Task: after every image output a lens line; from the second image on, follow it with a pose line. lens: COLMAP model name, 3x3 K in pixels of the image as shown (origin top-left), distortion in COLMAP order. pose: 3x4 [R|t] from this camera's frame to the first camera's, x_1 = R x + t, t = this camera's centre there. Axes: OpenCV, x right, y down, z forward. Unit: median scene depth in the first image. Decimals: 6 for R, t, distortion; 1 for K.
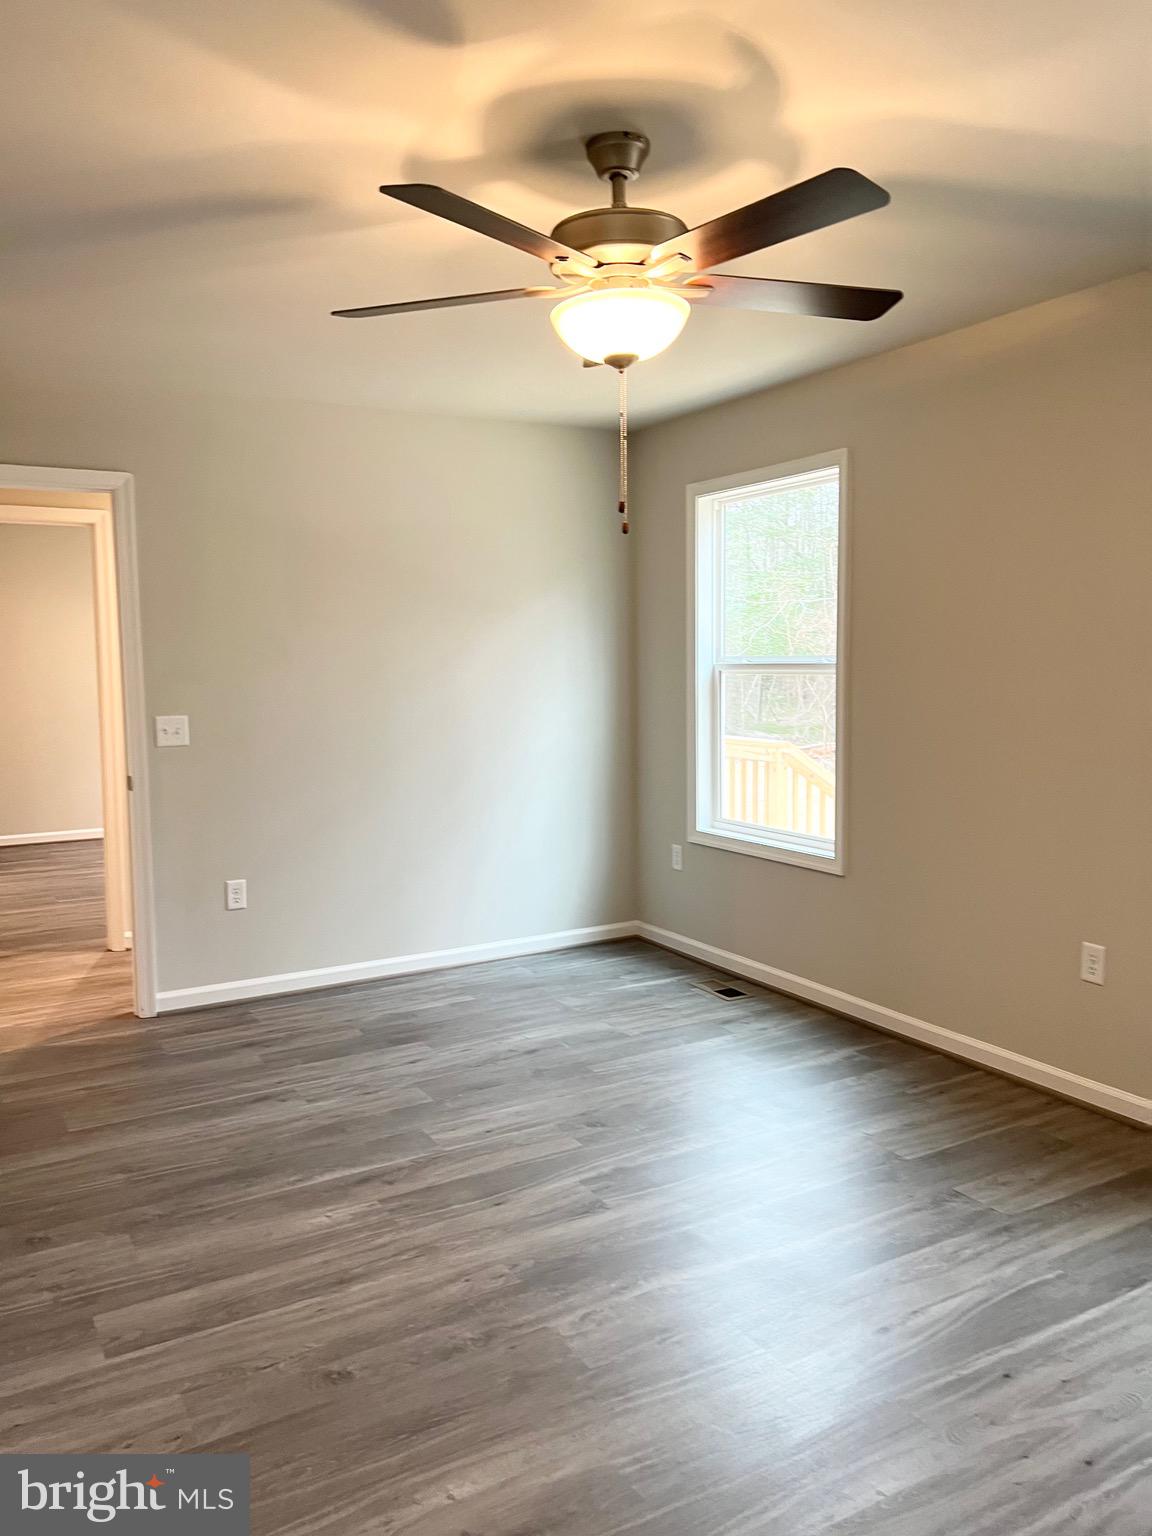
lens RADIAL K [[1156.7, 0, 567.0], [0, 1156.7, 773.5], [0, 0, 1]] dist [0.030628, -0.027363]
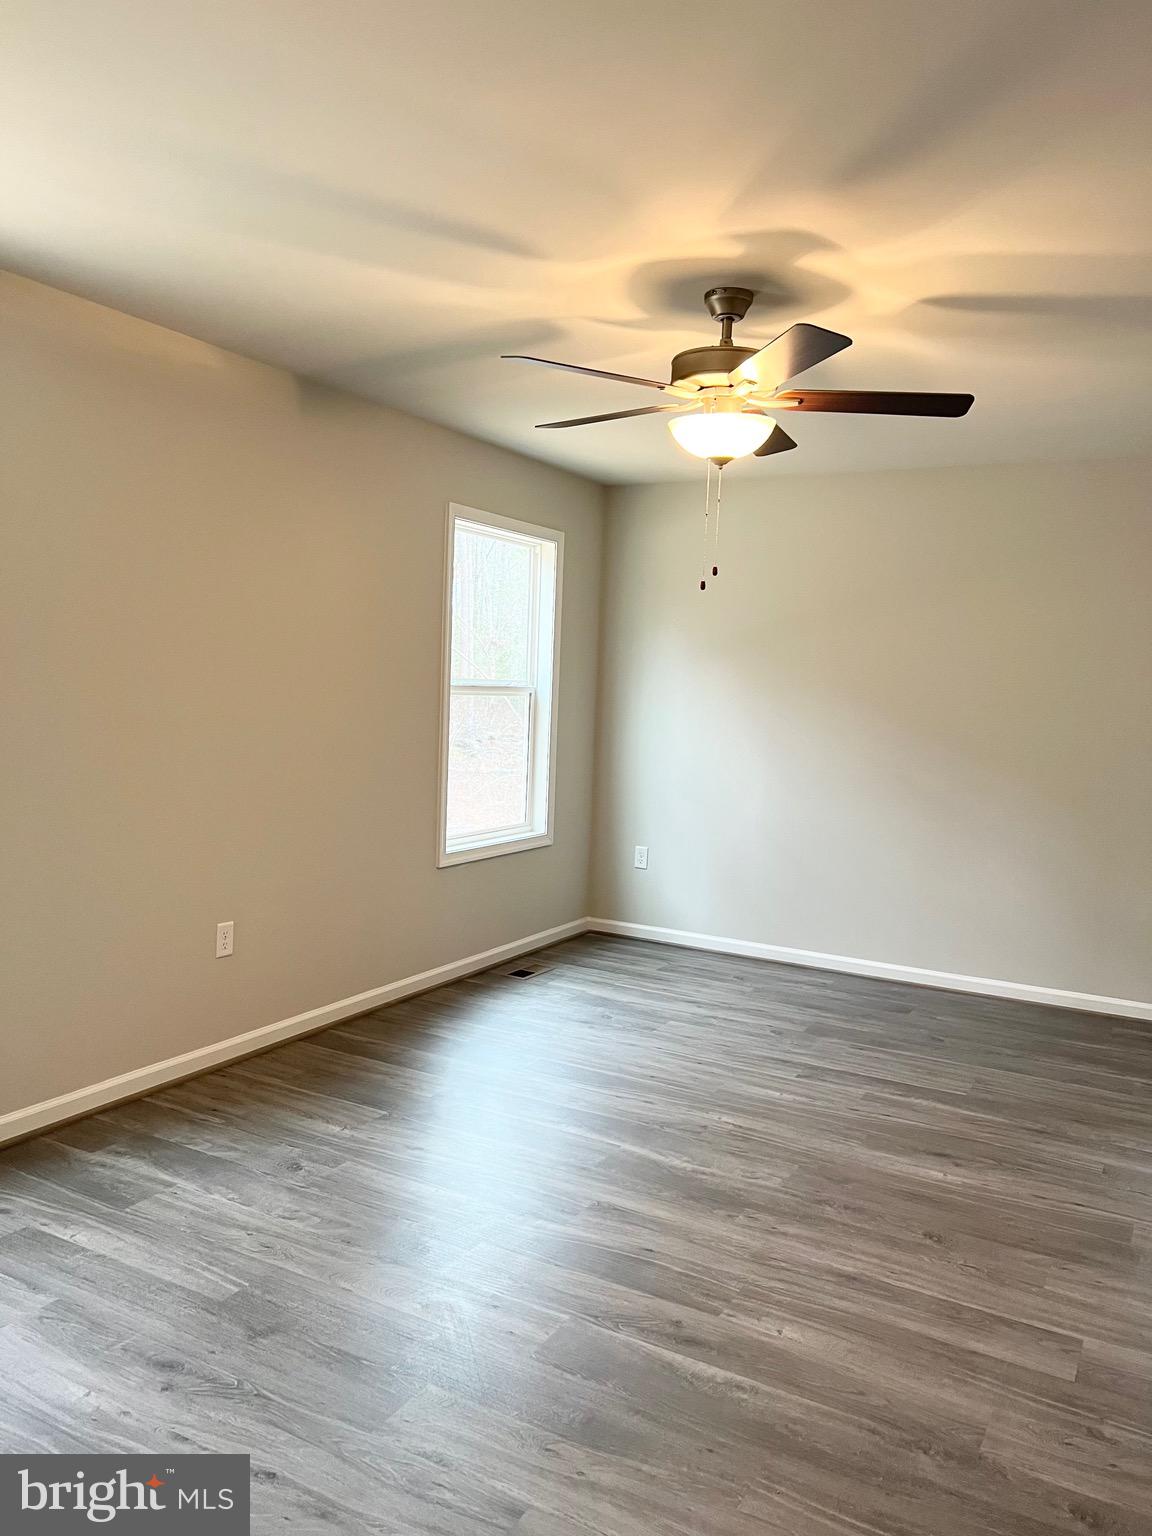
lens RADIAL K [[1156.7, 0, 578.8], [0, 1156.7, 771.2], [0, 0, 1]] dist [0.030628, -0.027363]
pose [[-0.514099, -0.075451, 0.854406, -0.911749], [0.058557, 0.990712, 0.122722, -0.158968], [-0.855730, 0.113122, -0.504905, 1.654917]]
